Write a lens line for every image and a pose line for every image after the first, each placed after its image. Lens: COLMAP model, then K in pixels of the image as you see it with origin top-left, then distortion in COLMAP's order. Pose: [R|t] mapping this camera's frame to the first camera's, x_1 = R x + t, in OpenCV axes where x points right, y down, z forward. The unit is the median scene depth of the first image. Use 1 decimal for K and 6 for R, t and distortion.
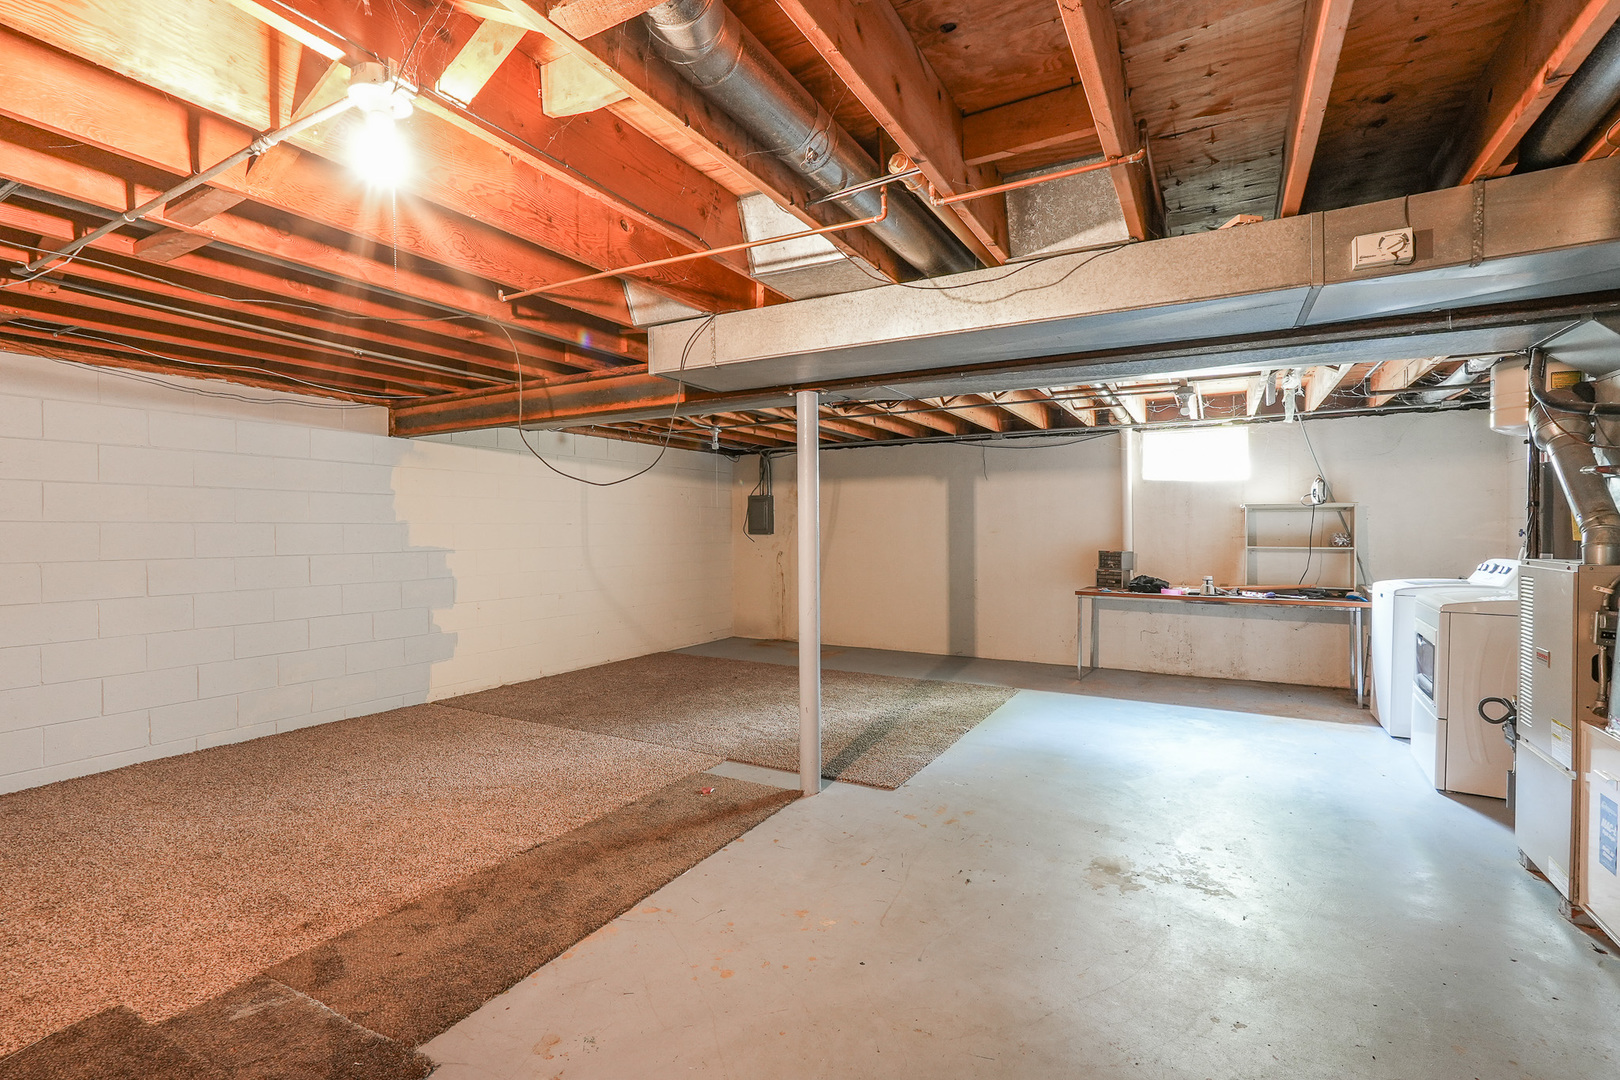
lens RADIAL K [[743.3, 0, 802.6], [0, 743.3, 538.6], [0, 0, 1]] dist [-0.015227, 0.009615]
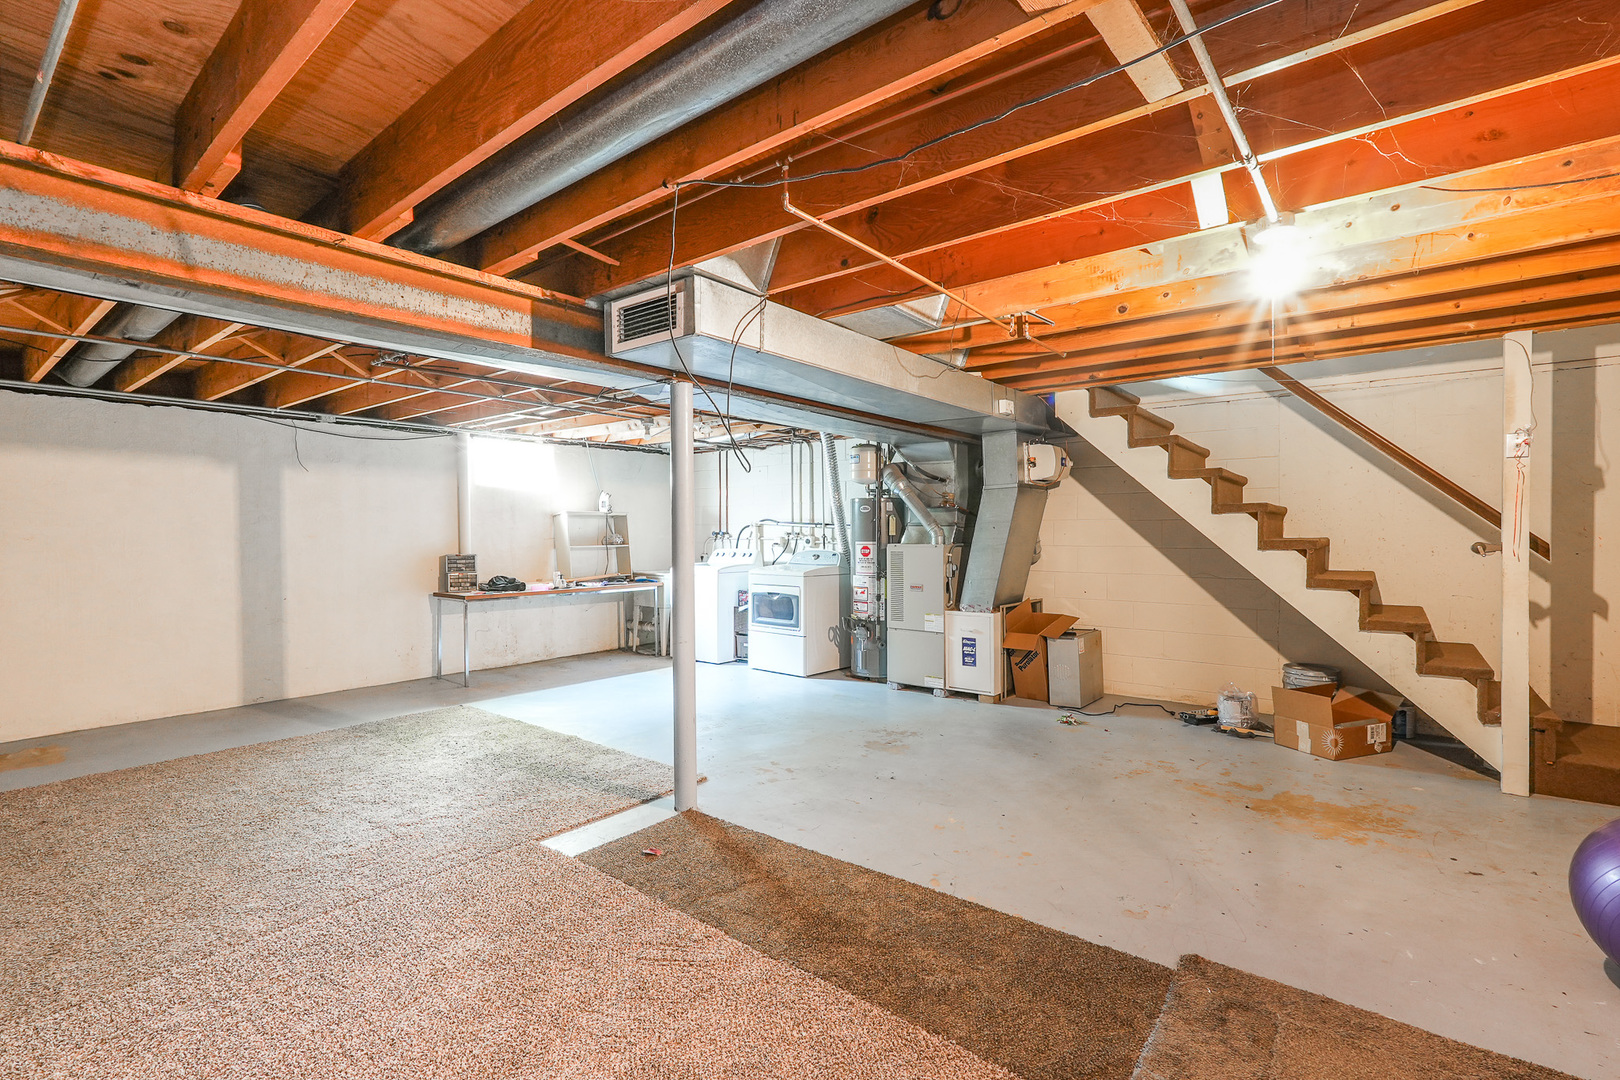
lens RADIAL K [[743.3, 0, 804.2], [0, 743.3, 537.9], [0, 0, 1]] dist [-0.015227, 0.009615]
pose [[0.150940, -0.002661, 0.988539, -0.506847], [0.013696, 0.999906, 0.000600, 0.000373], [-0.988448, 0.013448, 0.150962, 0.399953]]
